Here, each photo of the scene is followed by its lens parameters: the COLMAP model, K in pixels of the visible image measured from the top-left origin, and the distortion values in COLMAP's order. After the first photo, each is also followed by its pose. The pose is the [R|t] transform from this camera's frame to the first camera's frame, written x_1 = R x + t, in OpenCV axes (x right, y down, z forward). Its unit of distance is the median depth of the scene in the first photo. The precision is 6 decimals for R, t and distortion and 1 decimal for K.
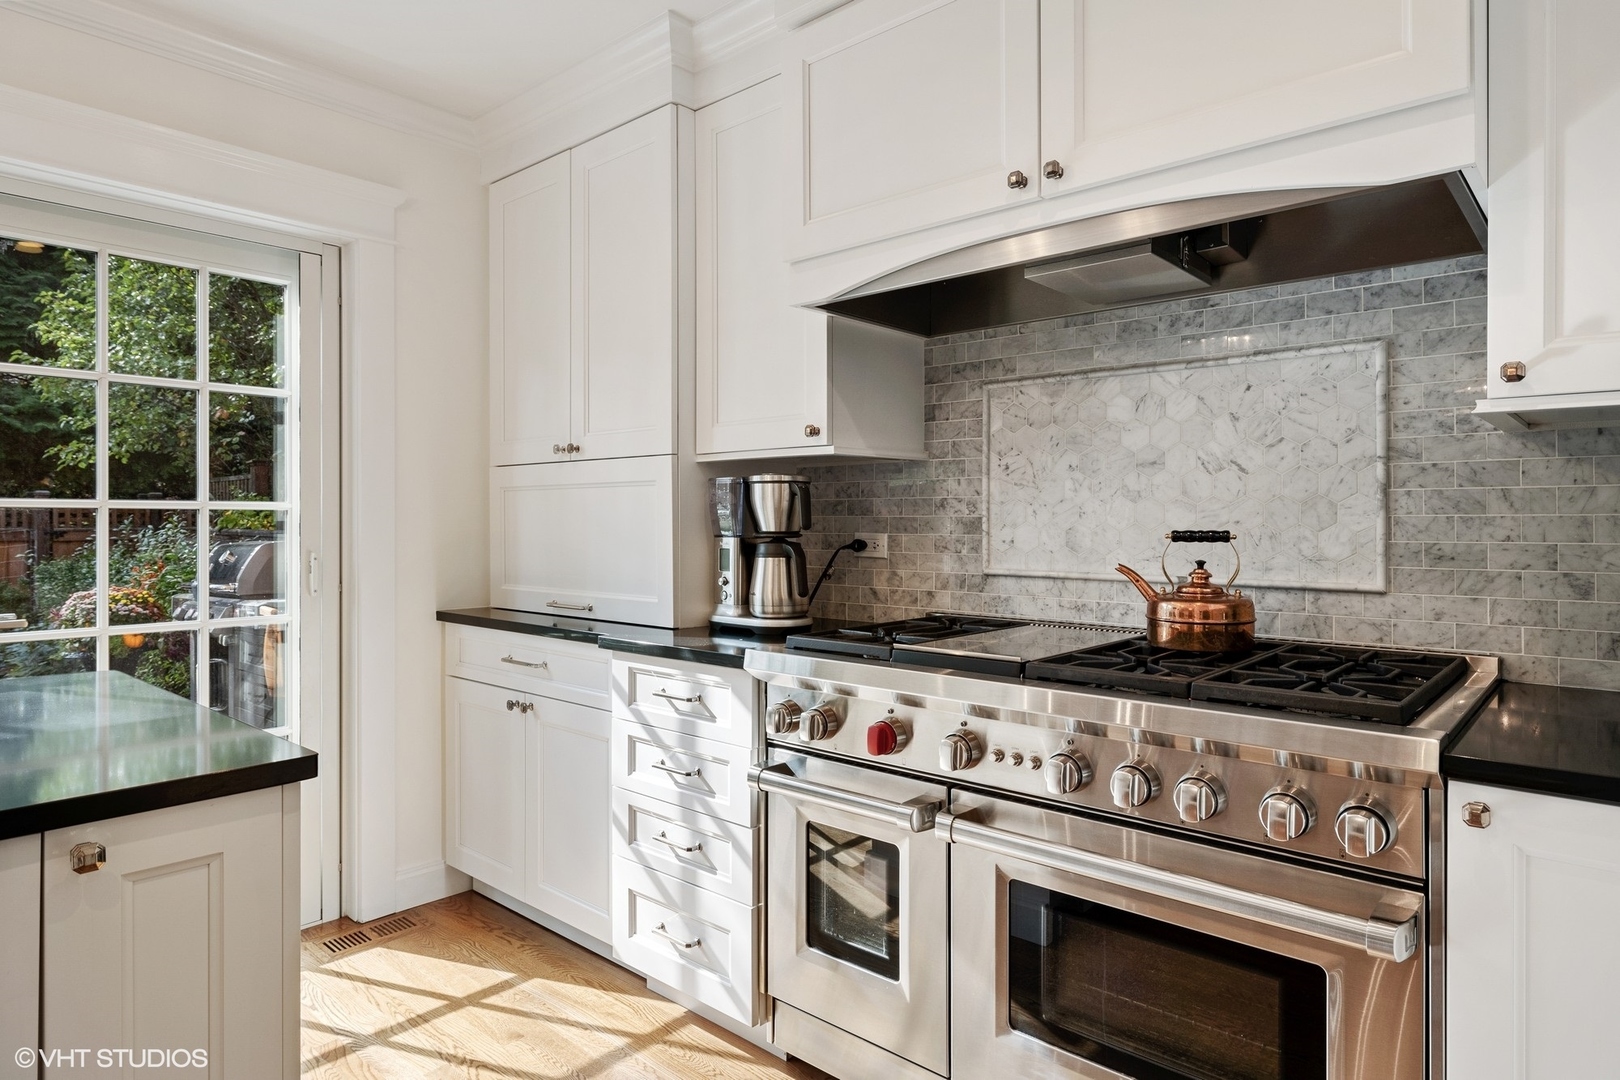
lens RADIAL K [[936.9, 0, 810.0], [0, 936.9, 540.0], [0, 0, 1]] dist [0.002072, -0.000416]
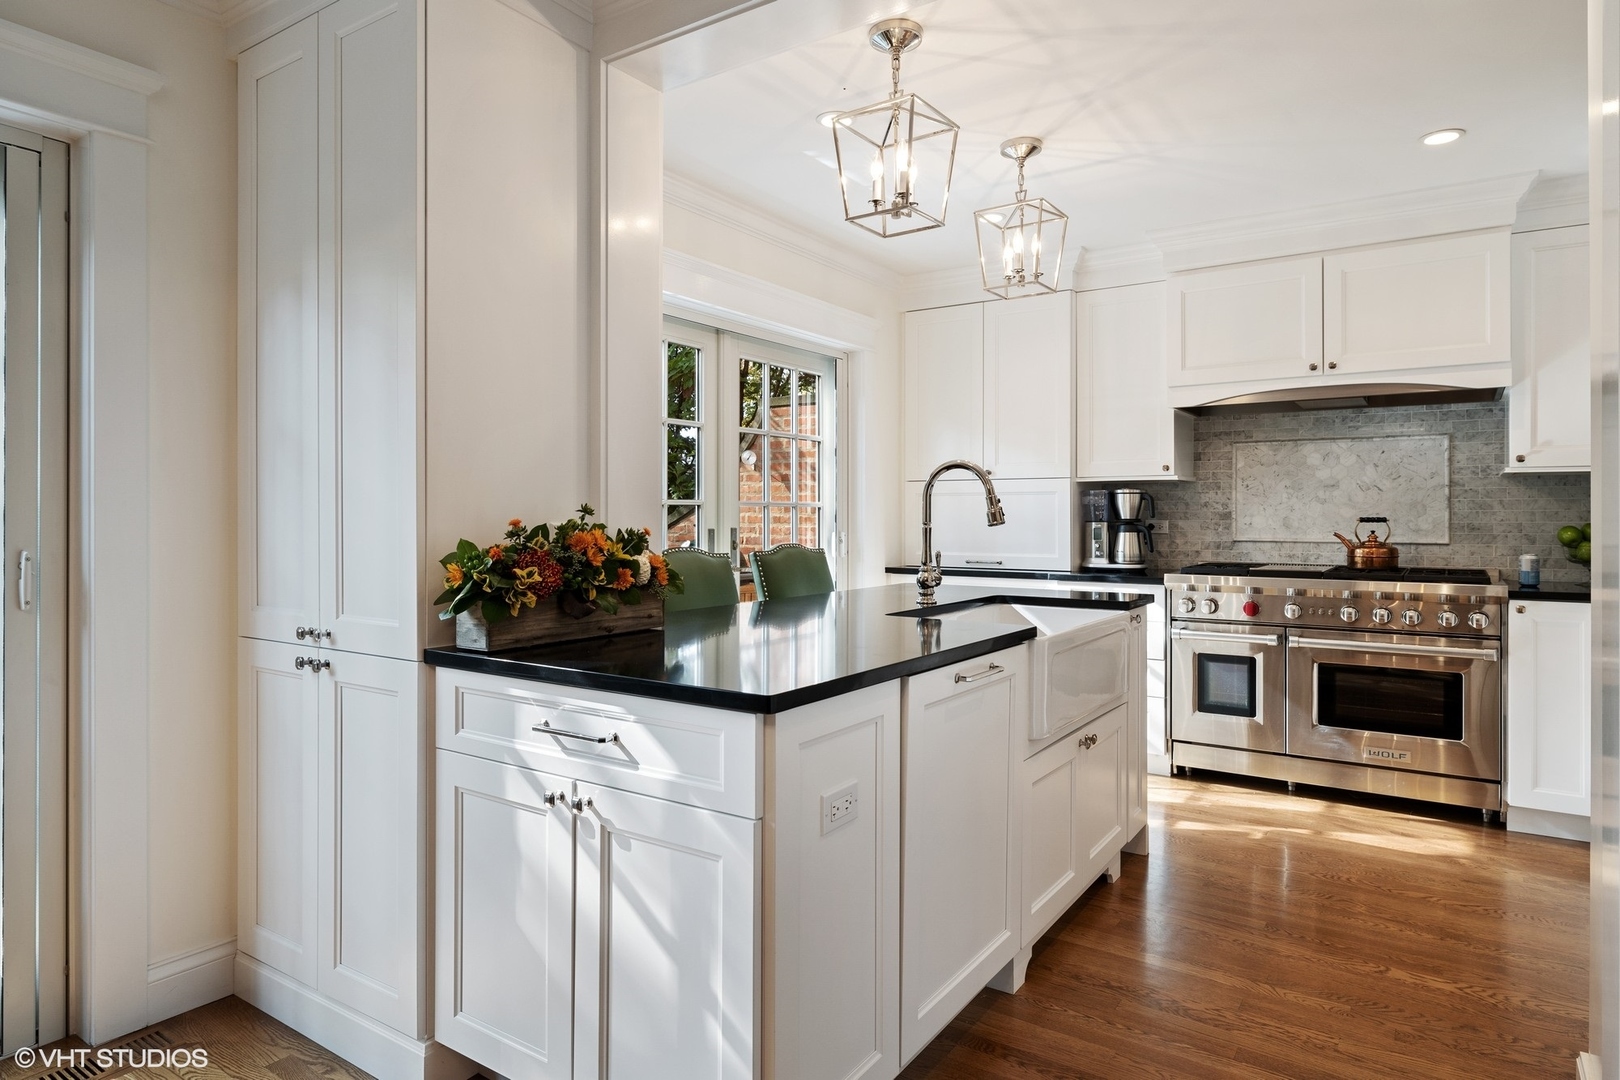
lens RADIAL K [[936.9, 0, 810.0], [0, 936.9, 540.0], [0, 0, 1]] dist [0.002072, -0.000416]
pose [[0.991947, -0.003860, 0.126597, -1.149637], [0.003123, 0.999977, 0.006021, 0.025097], [-0.126617, -0.005577, 0.991936, -1.011075]]
